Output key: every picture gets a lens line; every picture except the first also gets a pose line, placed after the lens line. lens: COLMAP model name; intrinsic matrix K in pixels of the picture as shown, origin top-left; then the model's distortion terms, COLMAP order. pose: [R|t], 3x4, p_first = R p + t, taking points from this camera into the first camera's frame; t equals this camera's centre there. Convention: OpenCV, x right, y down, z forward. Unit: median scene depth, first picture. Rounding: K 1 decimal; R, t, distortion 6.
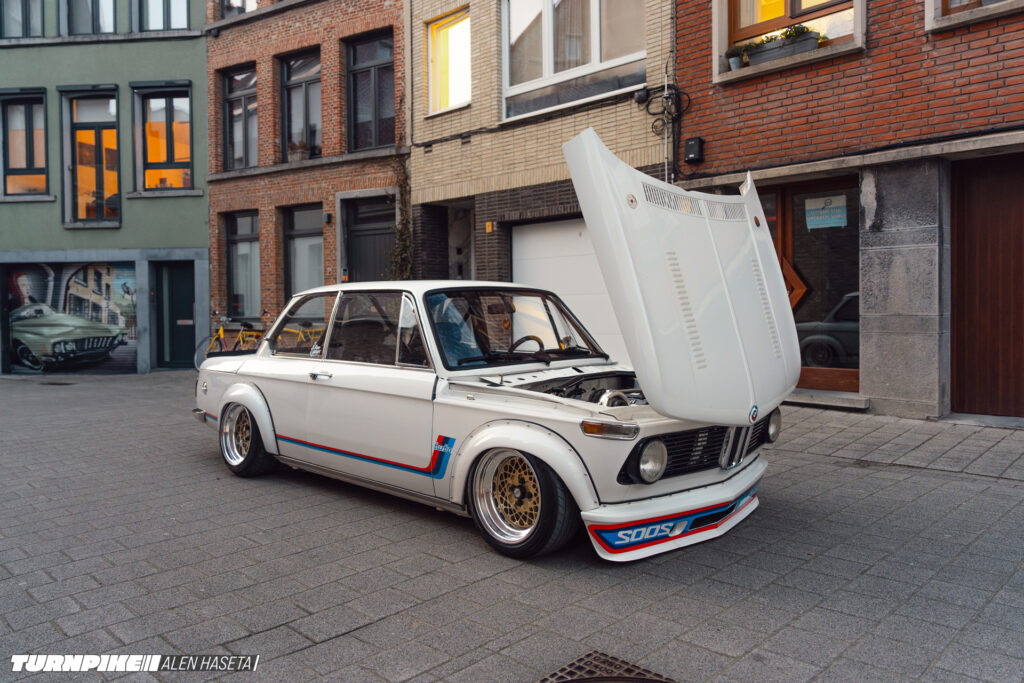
lens RADIAL K [[720.0, 0, 537.8], [0, 720.0, 339.4], [0, 0, 1]] dist [-0.007150, 0.004976]
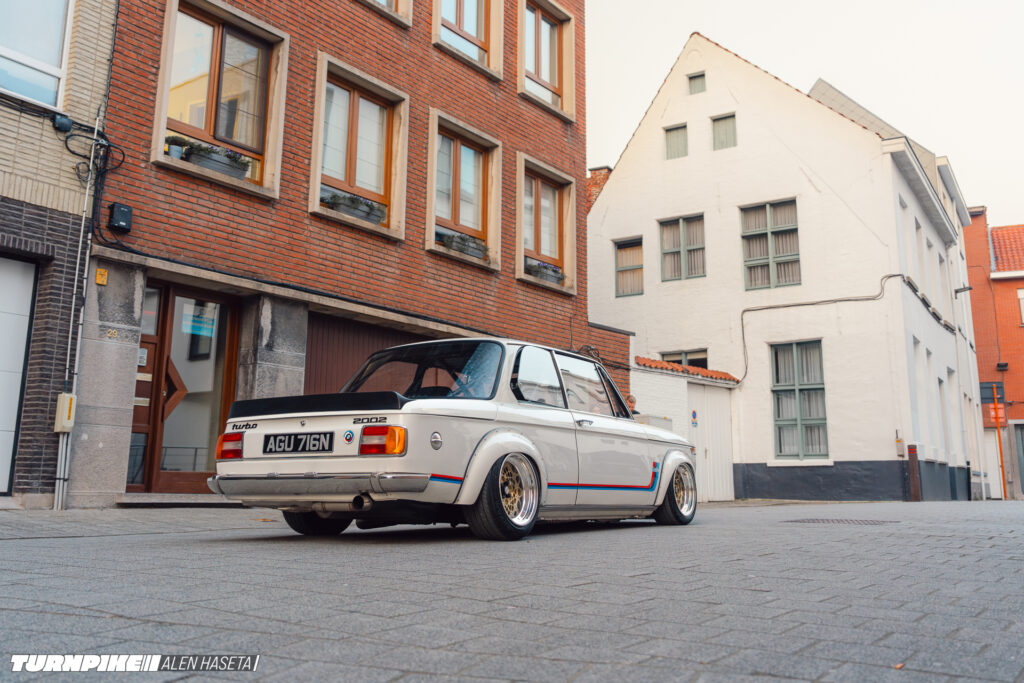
lens RADIAL K [[985.8, 0, 508.0], [0, 985.8, 282.2], [0, 0, 1]] dist [-0.010403, 0.000000]
pose [[-0.169250, 0.217547, 0.961264, -1.096804], [0.042707, 0.976037, -0.213371, 0.096684], [-0.984648, 0.004939, -0.174485, 0.829132]]
